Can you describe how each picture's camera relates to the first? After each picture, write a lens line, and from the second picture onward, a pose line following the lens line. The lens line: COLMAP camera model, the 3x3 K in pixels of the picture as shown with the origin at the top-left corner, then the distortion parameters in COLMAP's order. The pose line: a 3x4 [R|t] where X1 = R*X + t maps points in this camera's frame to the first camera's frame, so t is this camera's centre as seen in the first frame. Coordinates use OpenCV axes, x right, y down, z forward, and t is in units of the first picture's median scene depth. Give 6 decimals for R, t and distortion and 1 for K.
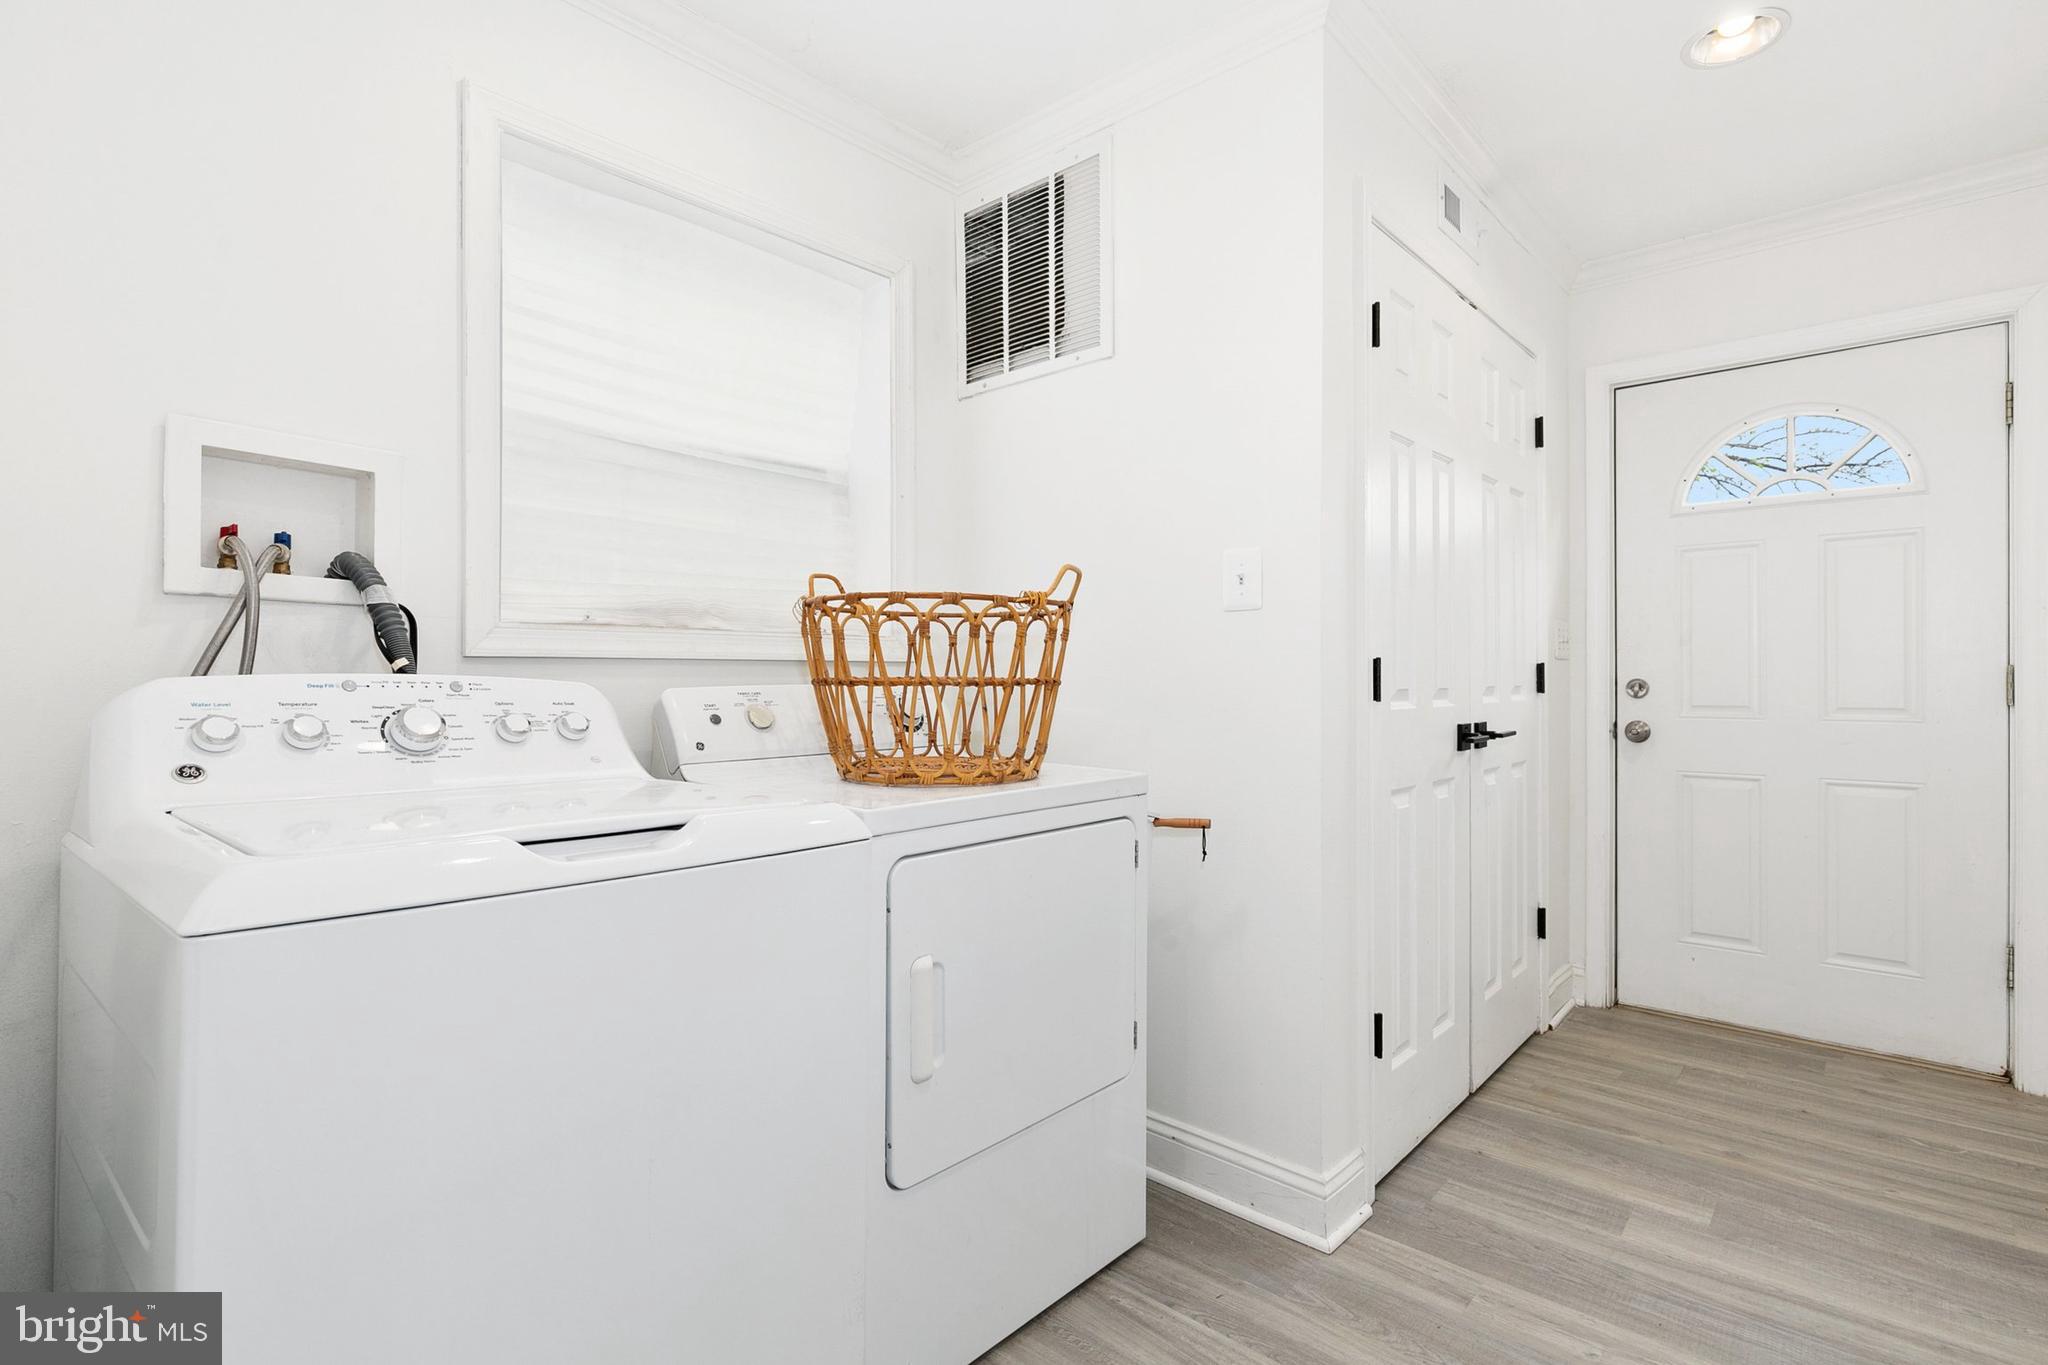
lens RADIAL K [[985.9, 0, 1021.5], [0, 985.9, 676.0], [0, 0, 1]] dist [-0.001382, 0.000577]
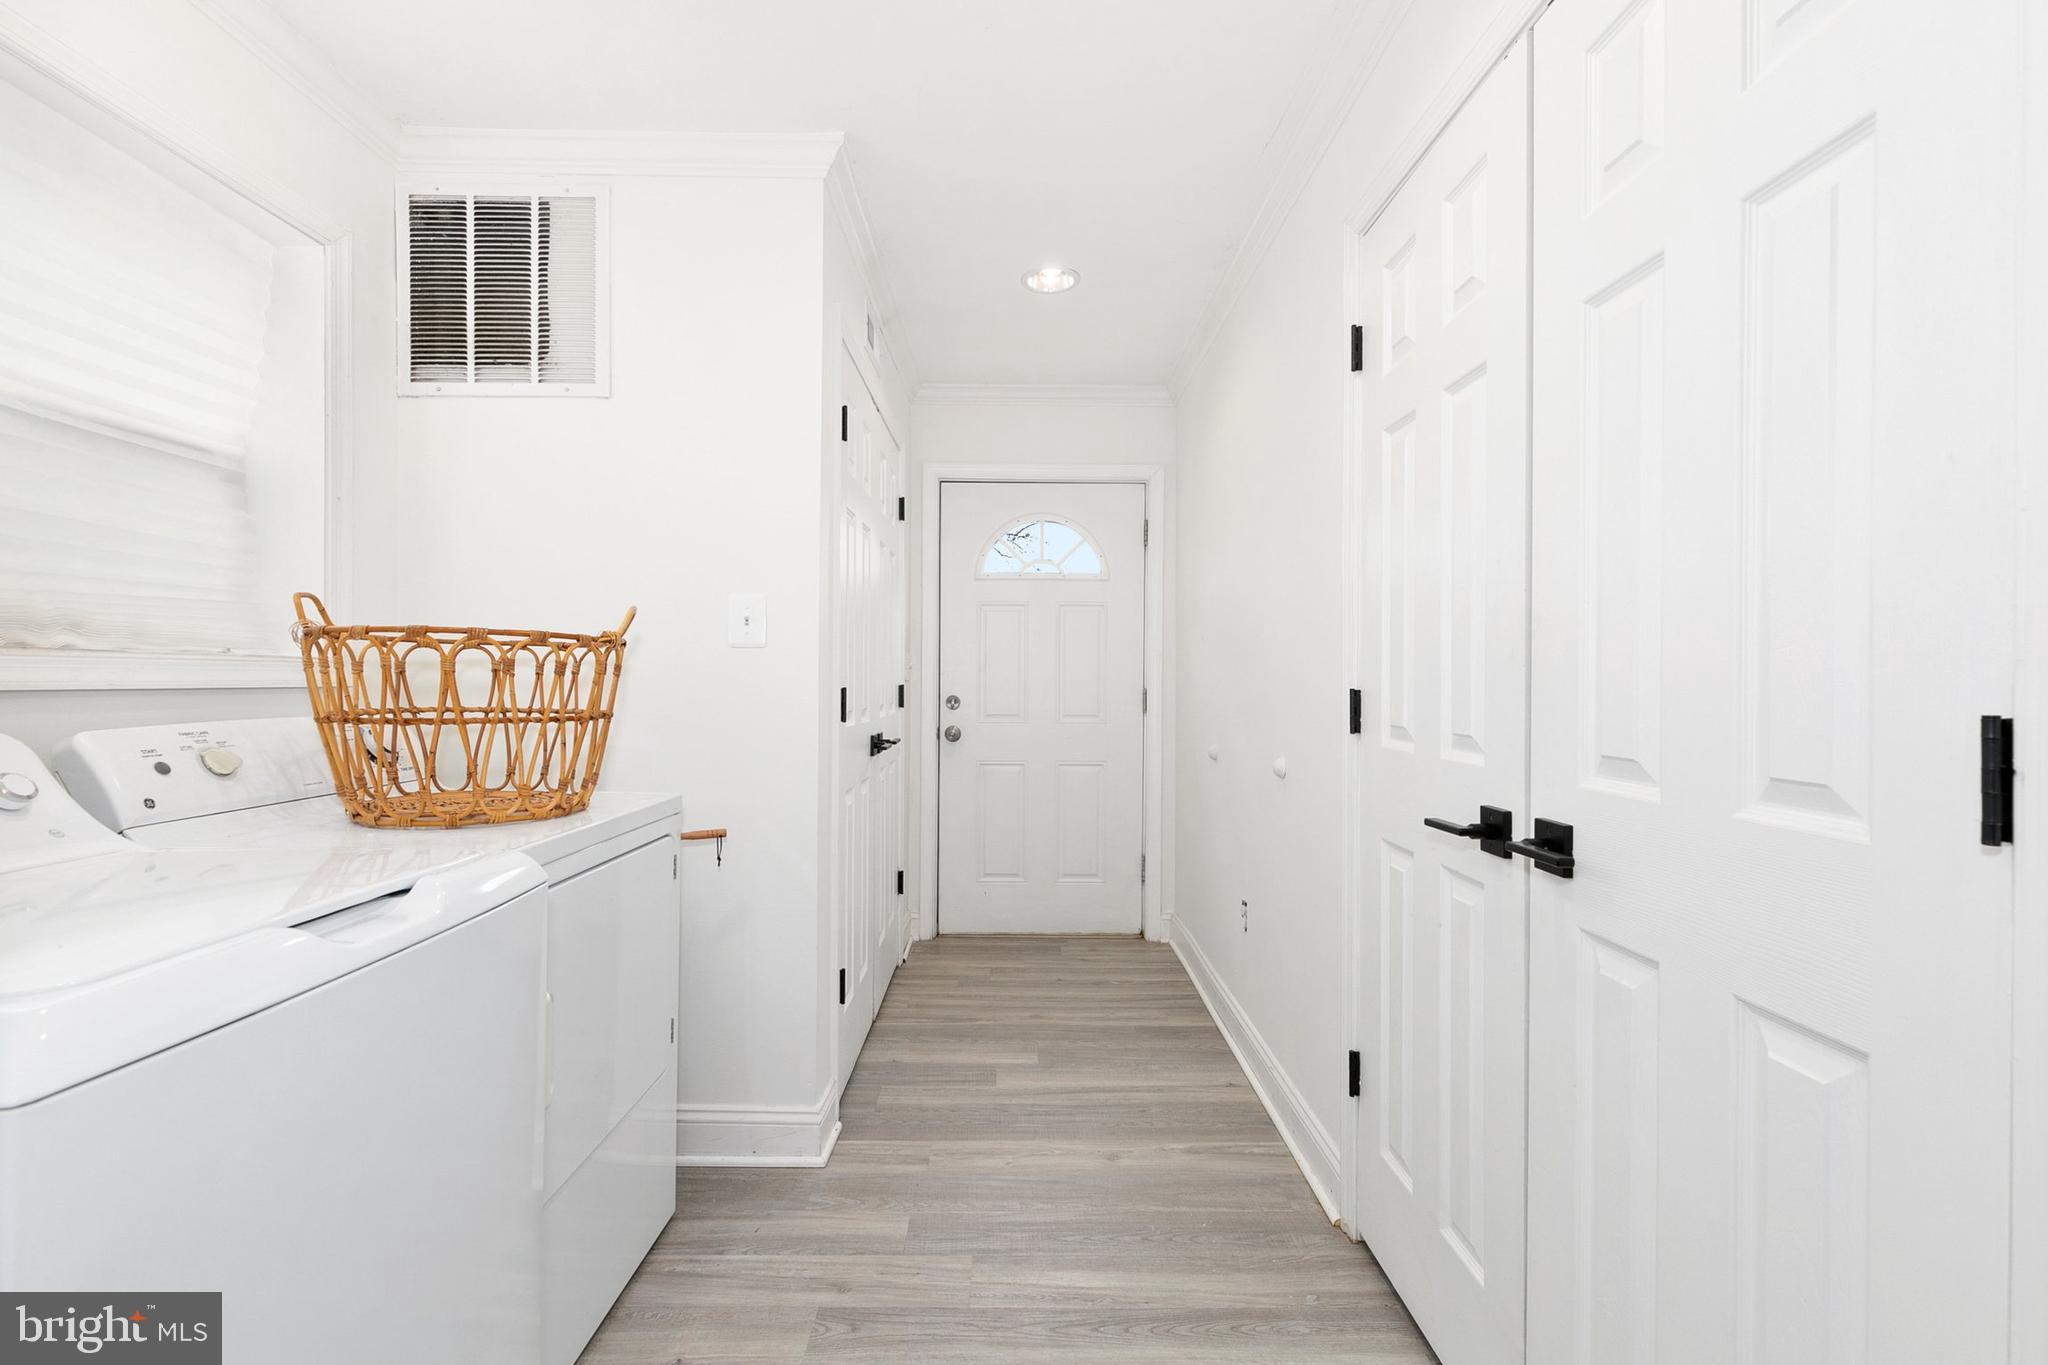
lens RADIAL K [[936.7, 0, 1018.1], [0, 936.7, 683.8], [0, 0, 1]] dist [0.014881, -0.001192]
pose [[0.736860, 0.002838, 0.676039, -0.293677], [-0.008257, 0.999954, 0.004801, -0.031466], [-0.675995, -0.009120, 0.736850, -0.037157]]
